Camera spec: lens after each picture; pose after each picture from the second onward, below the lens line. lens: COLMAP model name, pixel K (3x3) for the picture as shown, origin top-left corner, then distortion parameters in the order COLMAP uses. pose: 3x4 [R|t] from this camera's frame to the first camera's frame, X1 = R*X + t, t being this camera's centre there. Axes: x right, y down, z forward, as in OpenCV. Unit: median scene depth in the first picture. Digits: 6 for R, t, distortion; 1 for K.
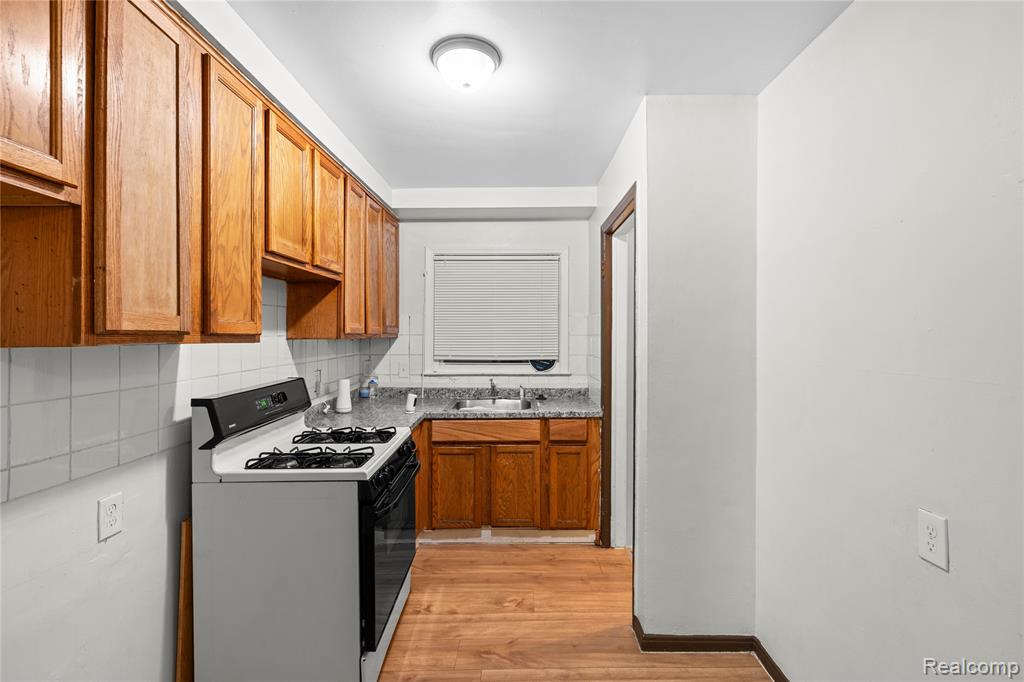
lens RADIAL K [[457.5, 0, 512.8], [0, 457.5, 336.0], [0, 0, 1]] dist [-0.011640, 0.004773]
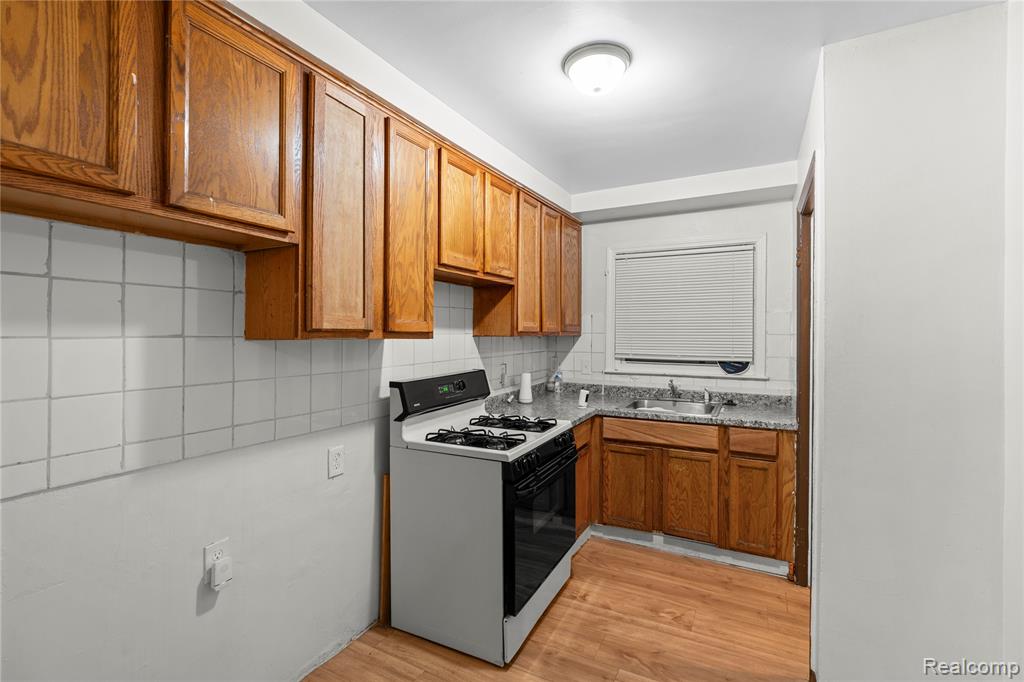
lens RADIAL K [[457.5, 0, 514.5], [0, 457.5, 333.7], [0, 0, 1]] dist [-0.011640, 0.004773]
pose [[0.886670, 0.005437, -0.462370, 0.177114], [-0.005945, 0.999982, 0.000359, -0.000751], [0.462364, 0.002431, 0.886687, 0.005974]]
